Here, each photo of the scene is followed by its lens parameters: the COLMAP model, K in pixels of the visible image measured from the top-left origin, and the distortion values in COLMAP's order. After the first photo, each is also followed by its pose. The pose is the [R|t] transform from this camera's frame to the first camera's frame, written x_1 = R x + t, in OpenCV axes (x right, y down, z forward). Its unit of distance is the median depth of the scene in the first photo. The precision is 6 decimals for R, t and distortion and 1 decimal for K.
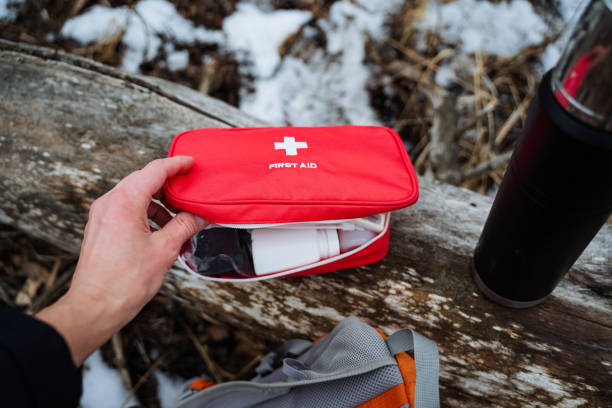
lens RADIAL K [[487.1, 0, 305.9], [0, 487.1, 153.0], [0, 0, 1]] dist [-0.061803, 0.003298]
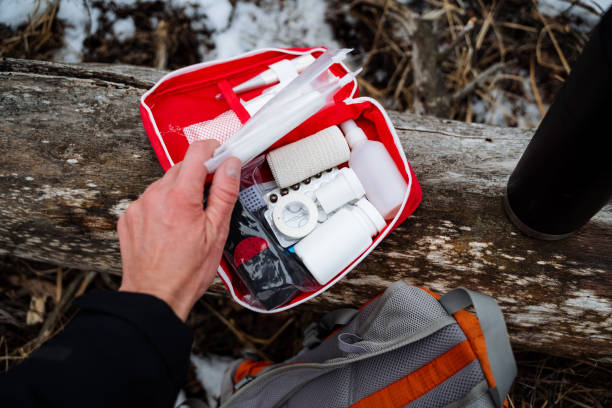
lens RADIAL K [[487.1, 0, 305.9], [0, 487.1, 153.0], [0, 0, 1]] dist [-0.061803, 0.003298]
pose [[0.976831, -0.200239, 0.075534, -0.099496], [0.186592, 0.969712, 0.157613, -0.094852], [-0.104807, -0.139867, 0.984608, 0.073113]]
